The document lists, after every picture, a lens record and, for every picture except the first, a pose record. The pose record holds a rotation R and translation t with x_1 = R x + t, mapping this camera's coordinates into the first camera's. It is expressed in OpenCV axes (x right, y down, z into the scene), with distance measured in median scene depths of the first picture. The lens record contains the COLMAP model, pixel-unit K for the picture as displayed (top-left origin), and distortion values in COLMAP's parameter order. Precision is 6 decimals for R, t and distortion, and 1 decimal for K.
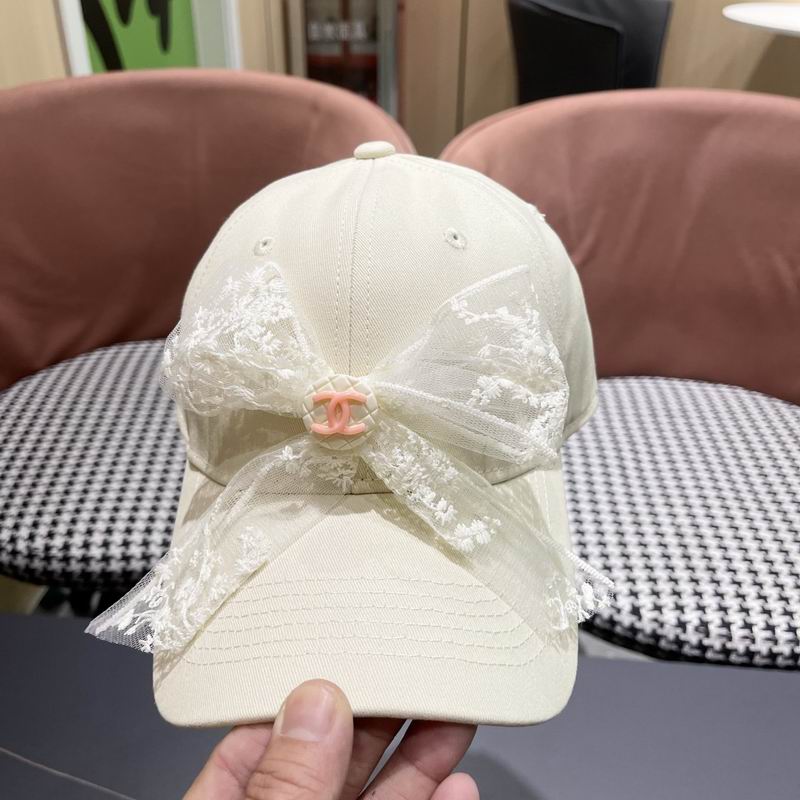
lens RADIAL K [[848.3, 0, 395.6], [0, 848.3, 395.5], [0, 0, 1]] dist [0.018789, 0.000000]
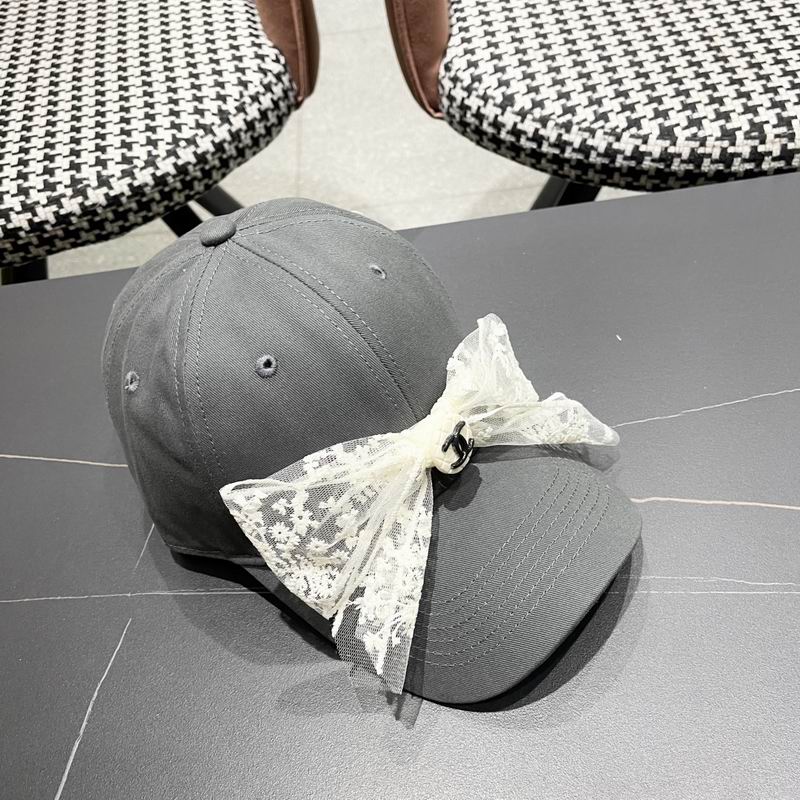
lens RADIAL K [[848.3, 0, 402.9], [0, 848.3, 408.2], [0, 0, 1]] dist [0.018789, 0.000000]
pose [[0.978185, -0.207069, 0.016614, -0.015772], [0.192151, 0.932297, 0.306432, 0.193625], [-0.078942, -0.296555, 0.951748, 0.199833]]
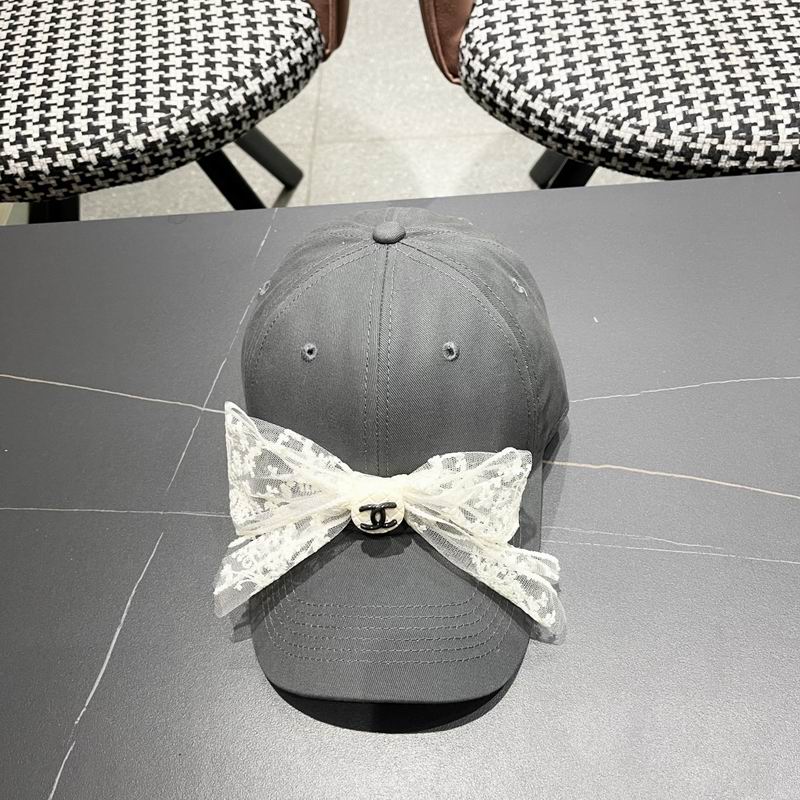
lens RADIAL K [[848.3, 0, 398.7], [0, 848.3, 407.8], [0, 0, 1]] dist [0.018789, 0.000000]
pose [[0.990959, -0.134101, -0.004047, -0.009902], [0.124434, 0.907412, 0.401396, 0.129162], [-0.050155, -0.398271, 0.915896, 0.126193]]
